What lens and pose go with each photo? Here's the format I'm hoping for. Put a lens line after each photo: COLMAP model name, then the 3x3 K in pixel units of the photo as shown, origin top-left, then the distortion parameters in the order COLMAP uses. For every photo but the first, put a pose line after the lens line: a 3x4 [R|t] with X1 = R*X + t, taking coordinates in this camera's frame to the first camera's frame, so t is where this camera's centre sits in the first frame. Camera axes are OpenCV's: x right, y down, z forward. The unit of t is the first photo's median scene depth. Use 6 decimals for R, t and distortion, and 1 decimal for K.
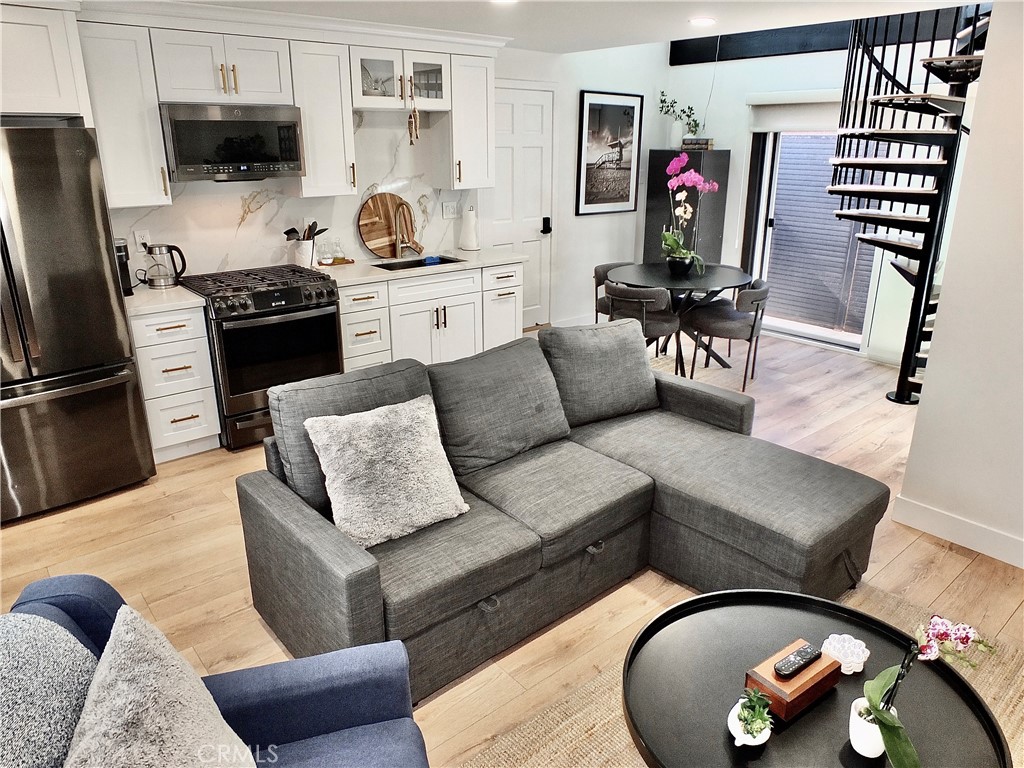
lens RADIAL K [[688.4, 0, 512.0], [0, 688.4, 384.0], [0, 0, 1]] dist [-0.039503, 0.006776]
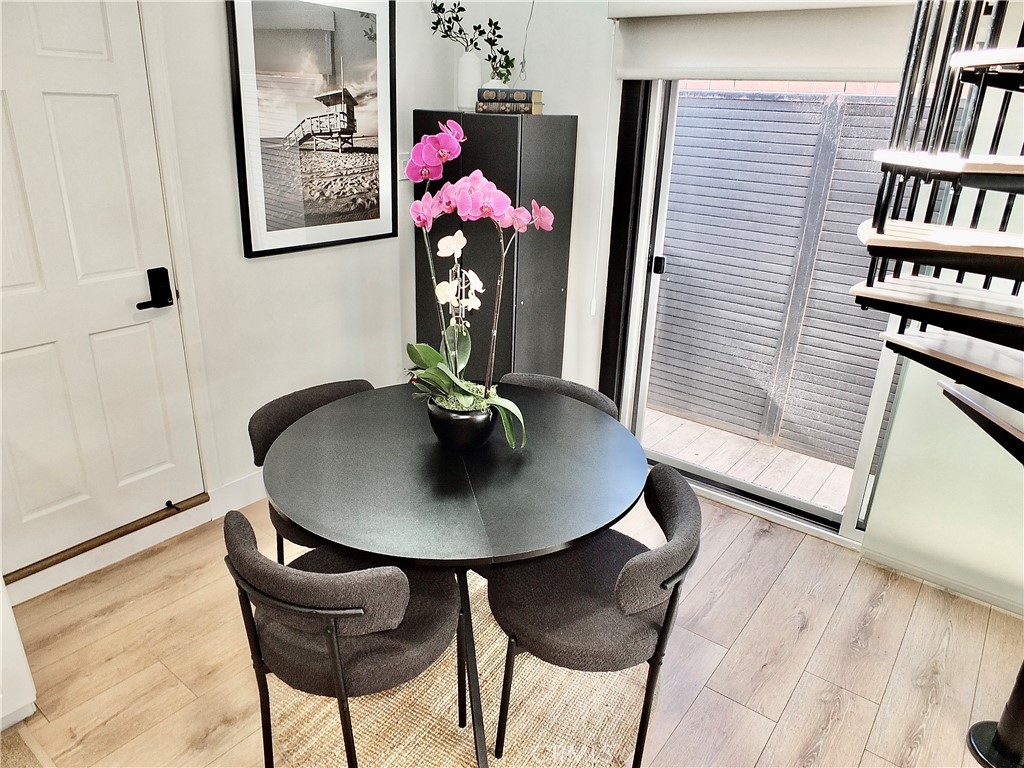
lens RADIAL K [[710.8, 0, 512.0], [0, 710.8, 384.0], [0, 0, 1]] dist [-0.035228, 0.011750]
pose [[0.975571, -0.045283, 0.214967, 0.164825], [0.036944, 0.998407, 0.042655, -0.183516], [-0.216556, -0.033671, 0.975689, 0.535597]]
